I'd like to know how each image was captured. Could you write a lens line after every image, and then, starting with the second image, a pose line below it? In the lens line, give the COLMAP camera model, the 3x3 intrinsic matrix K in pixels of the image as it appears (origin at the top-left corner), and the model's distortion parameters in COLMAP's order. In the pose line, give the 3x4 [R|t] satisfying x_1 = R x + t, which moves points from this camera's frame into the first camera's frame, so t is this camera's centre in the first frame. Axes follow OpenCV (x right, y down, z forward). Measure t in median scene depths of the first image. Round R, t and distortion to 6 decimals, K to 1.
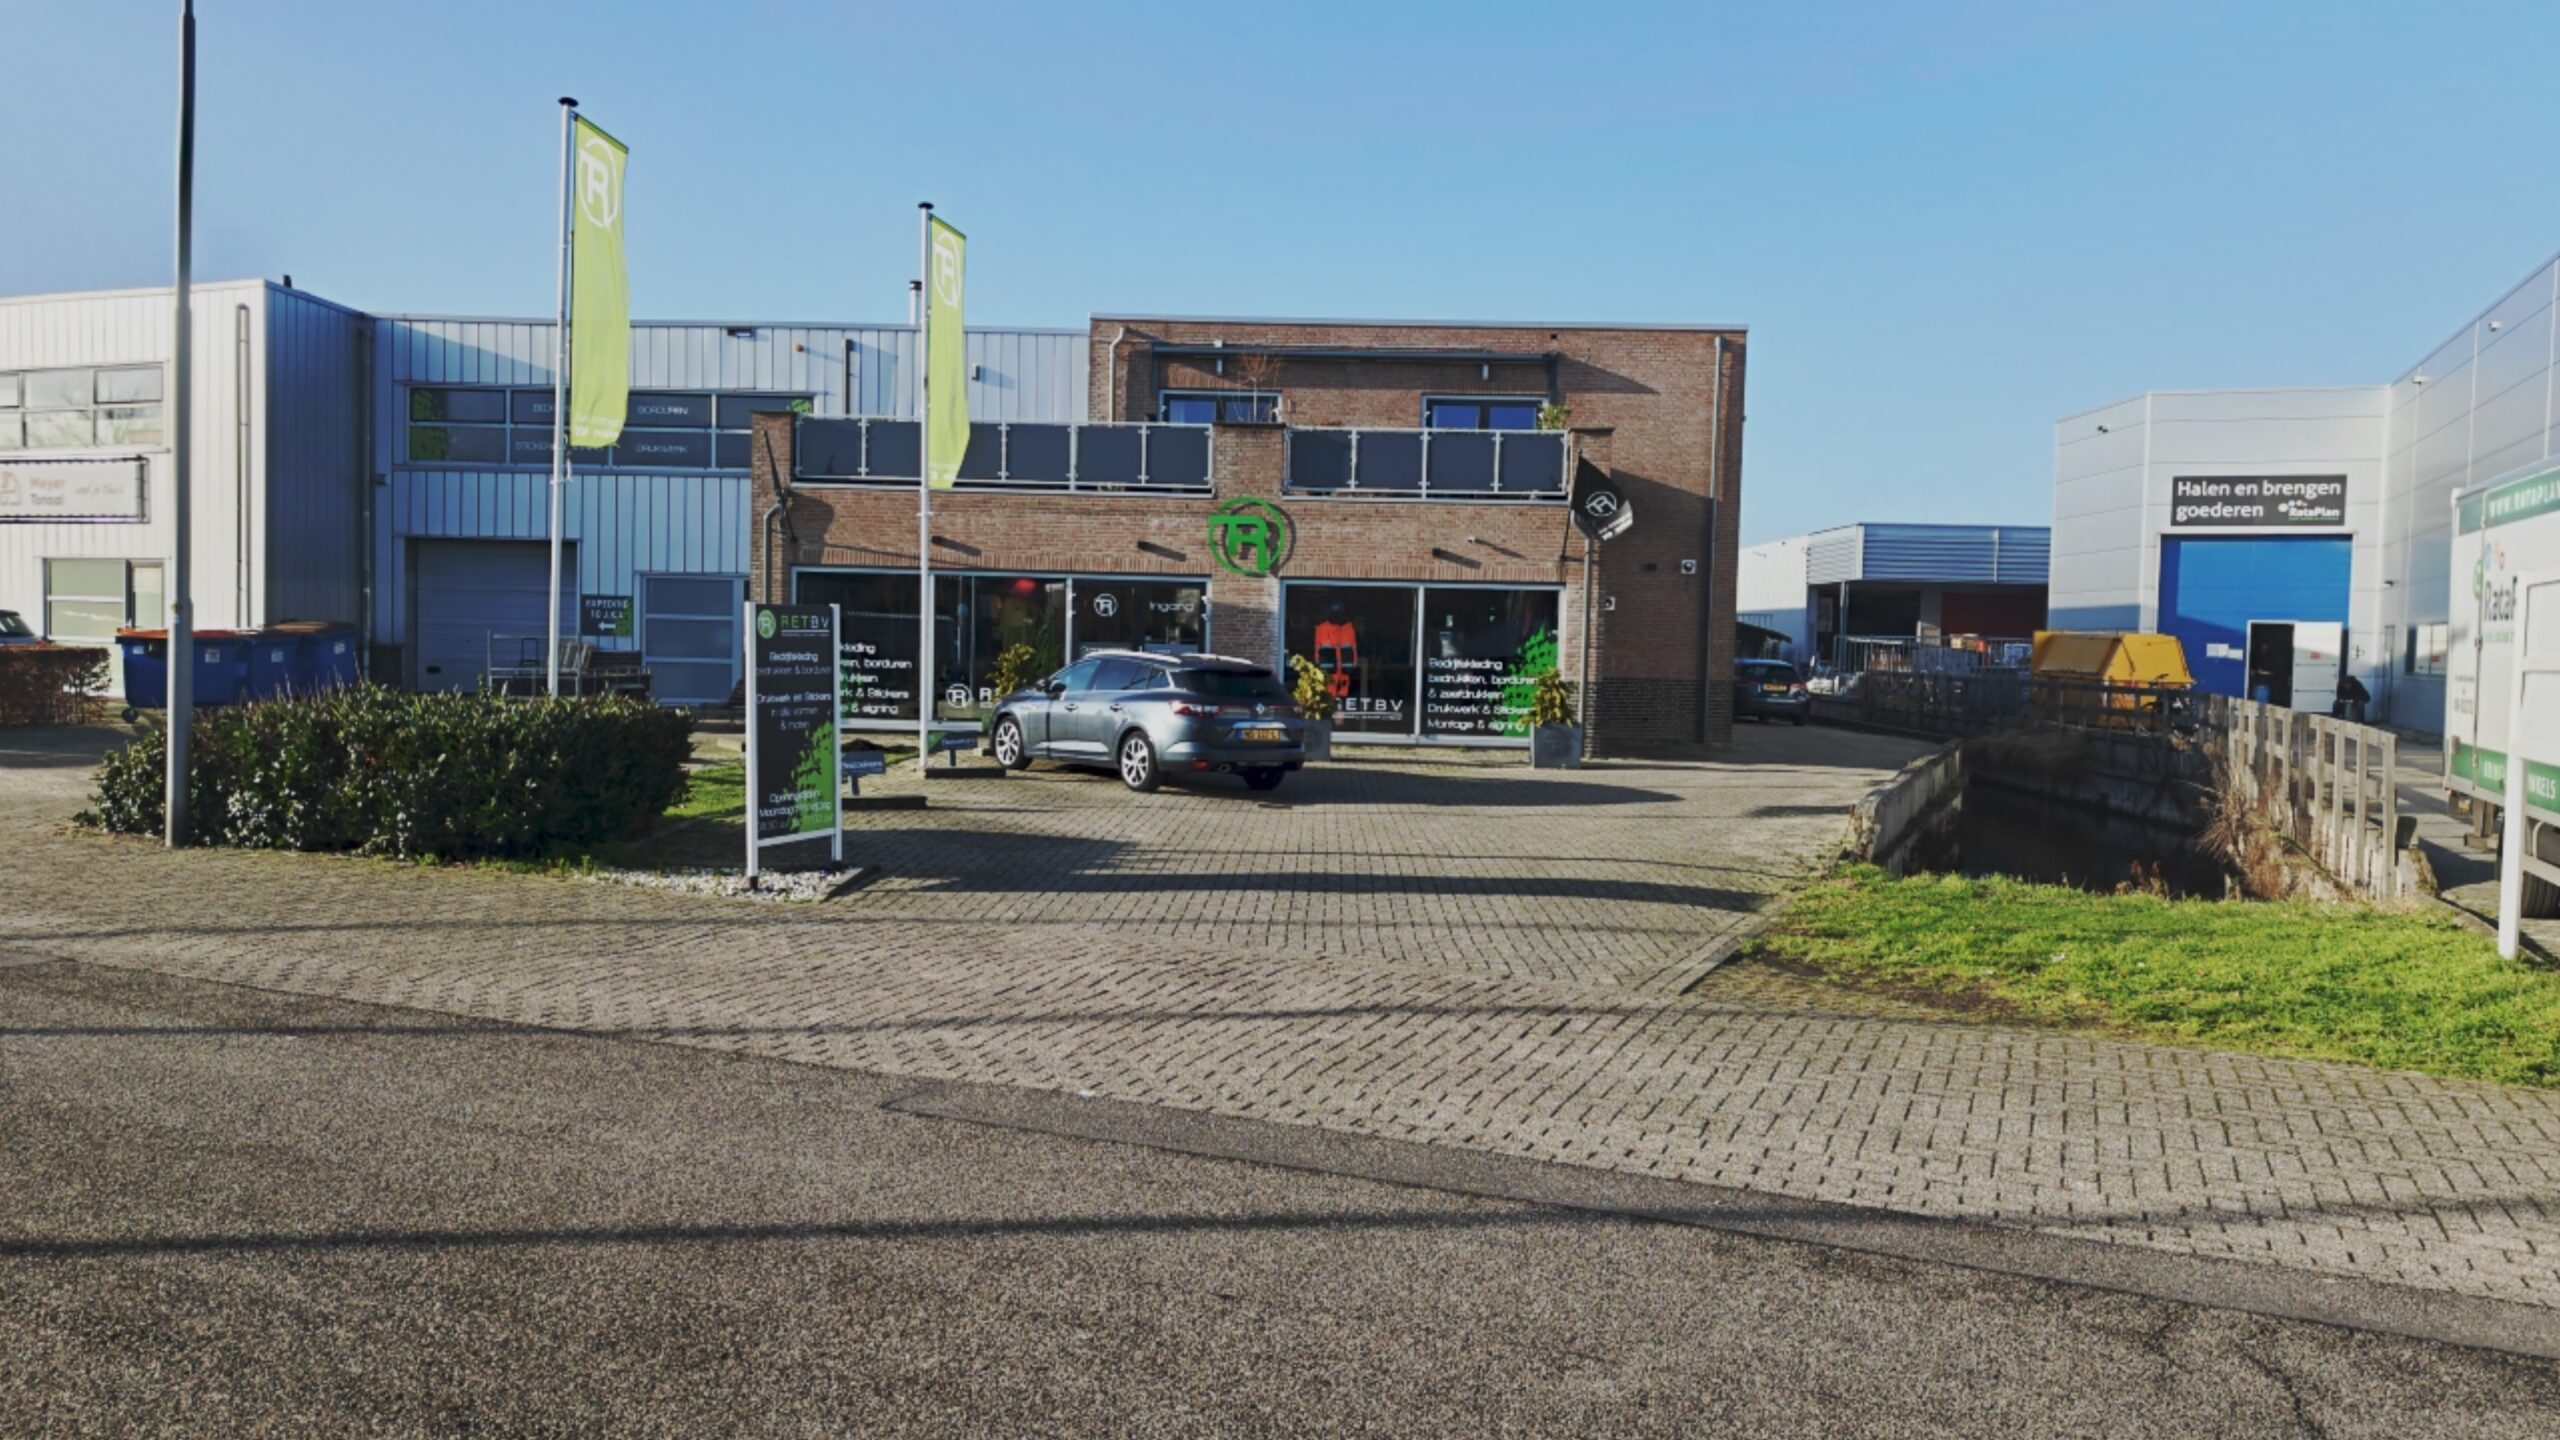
lens RADIAL K [[1803.4, 0, 1280.0], [0, 1803.4, 720.0], [0, 0, 1]] dist [0.009360, -0.000571]
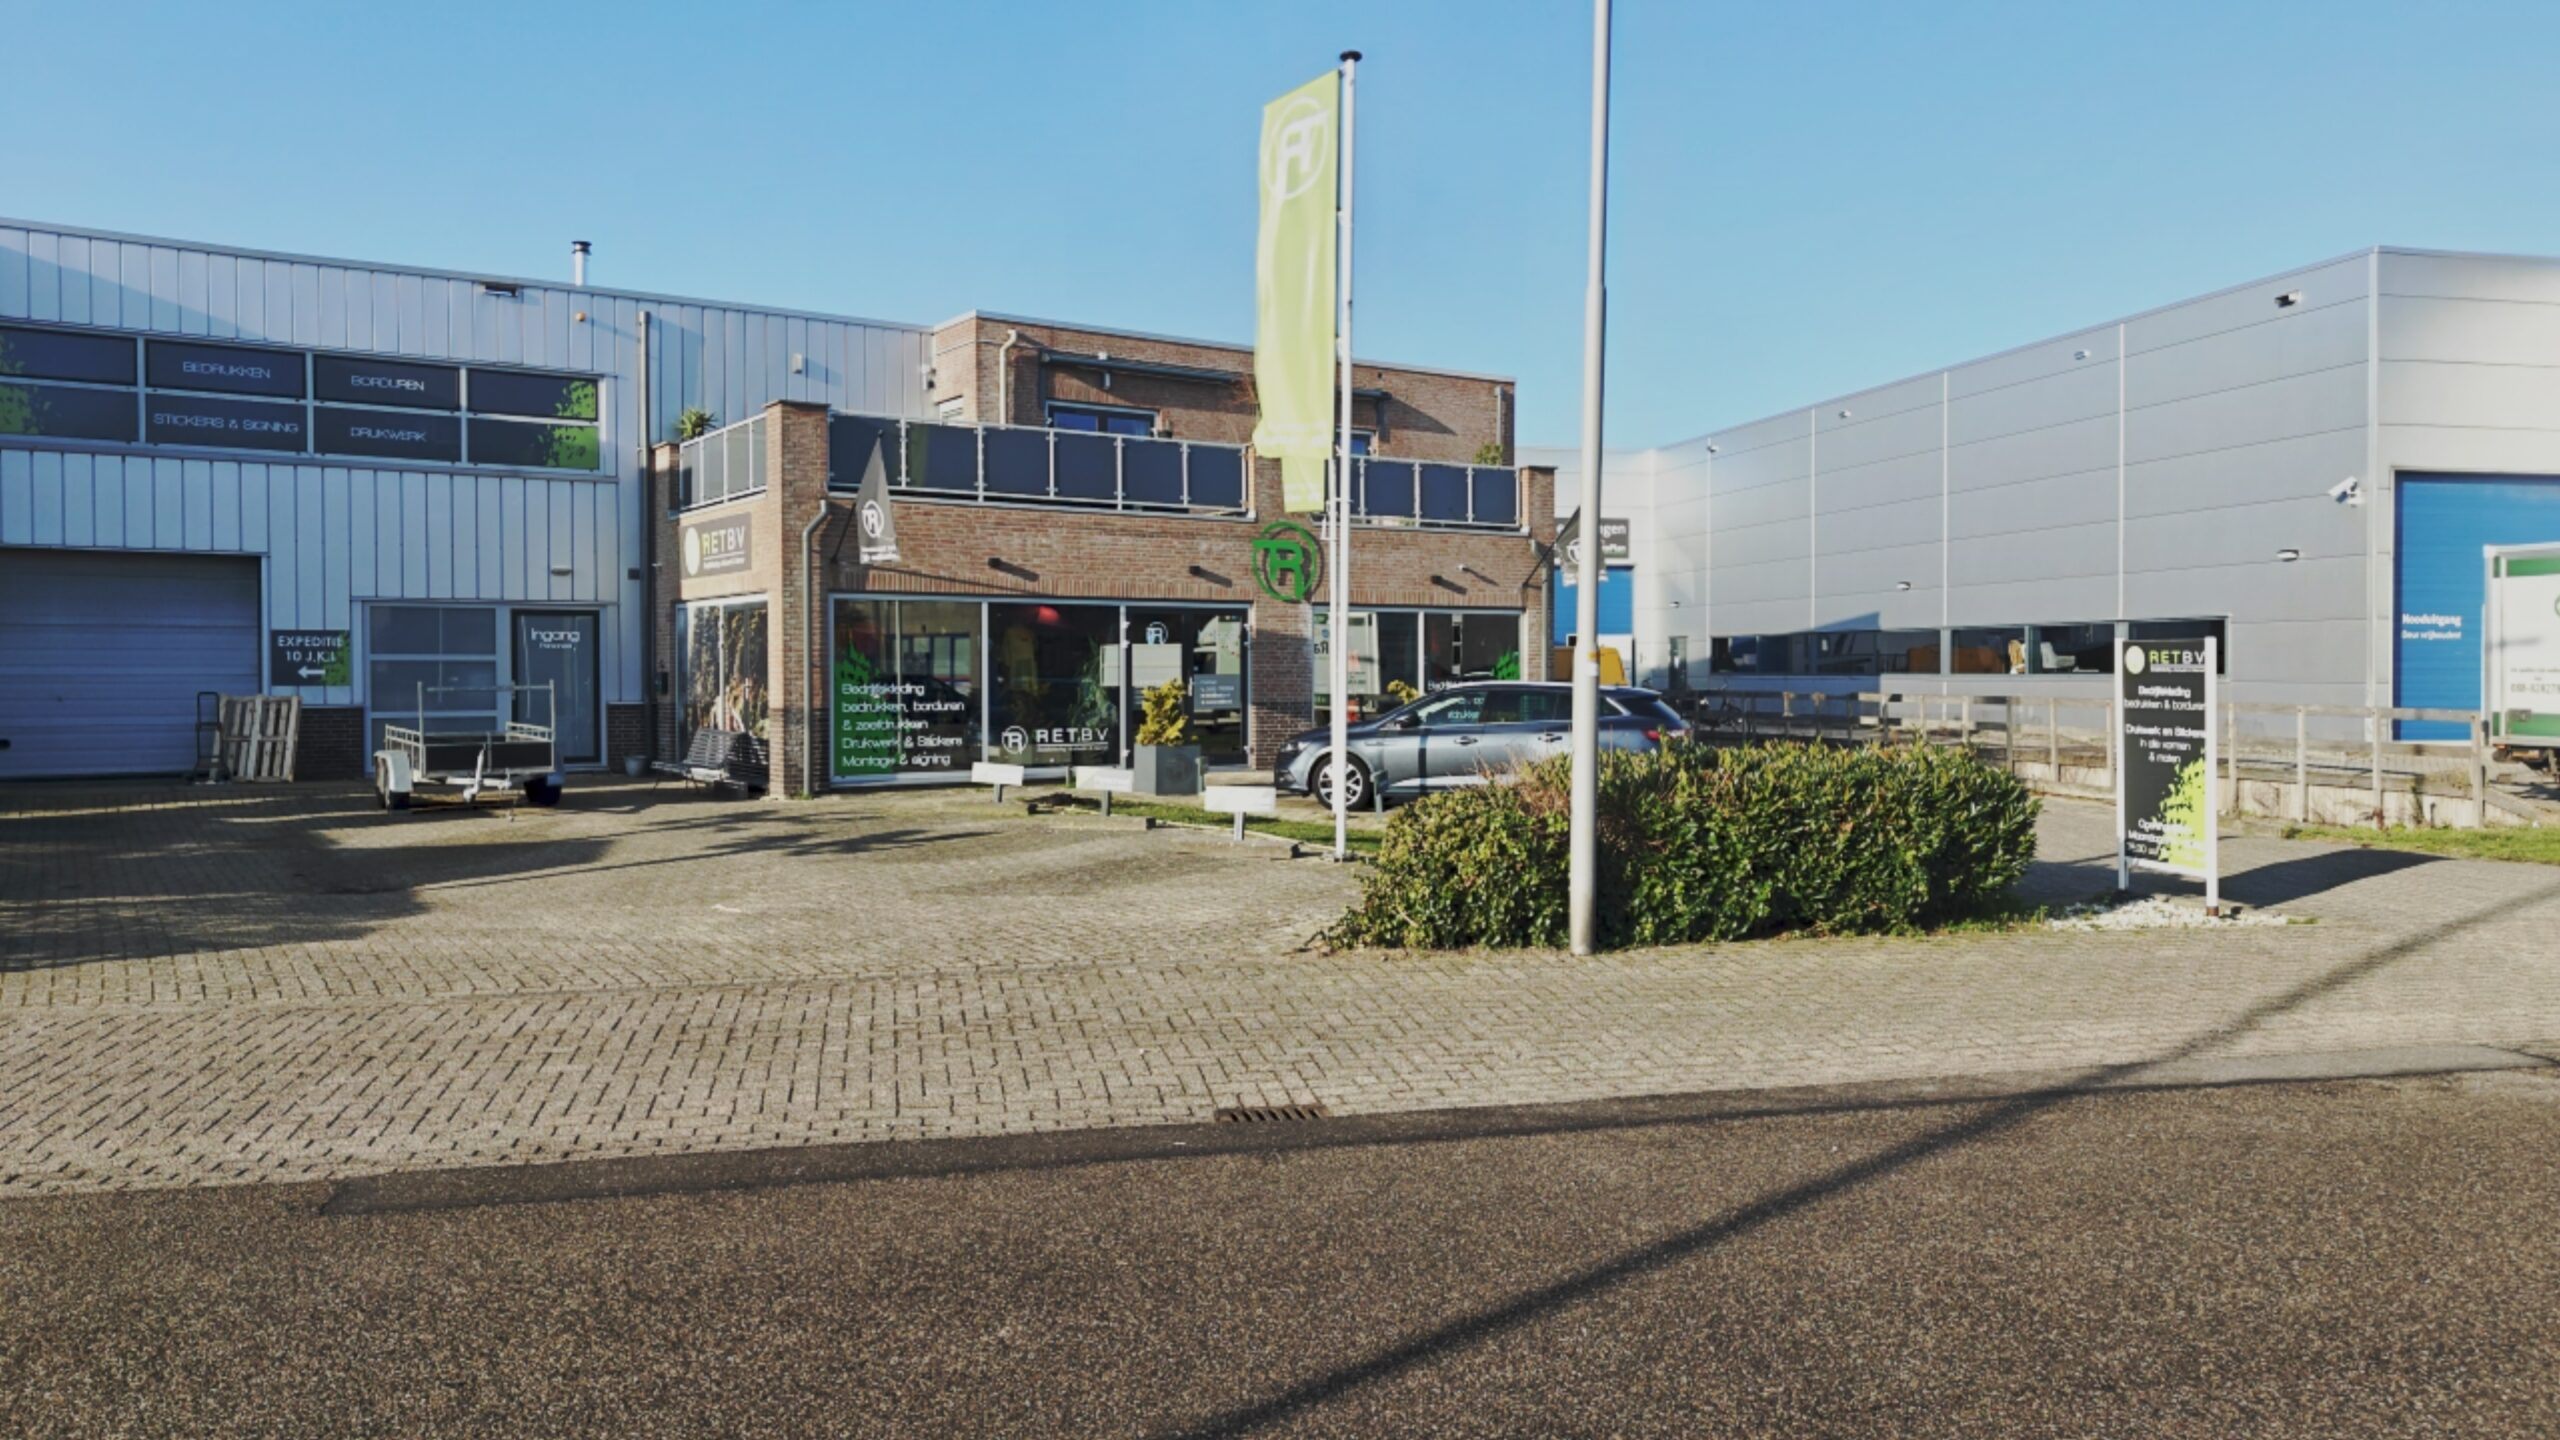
lens RADIAL K [[1788.0, 0, 1280.0], [0, 1788.0, 720.0], [0, 0, 1]] dist [-0.025023, 0.001817]
pose [[0.795005, -0.042709, 0.605098, -0.600851], [0.047844, 0.998826, 0.007640, -0.023426], [-0.604713, 0.022877, 0.796115, 0.228896]]
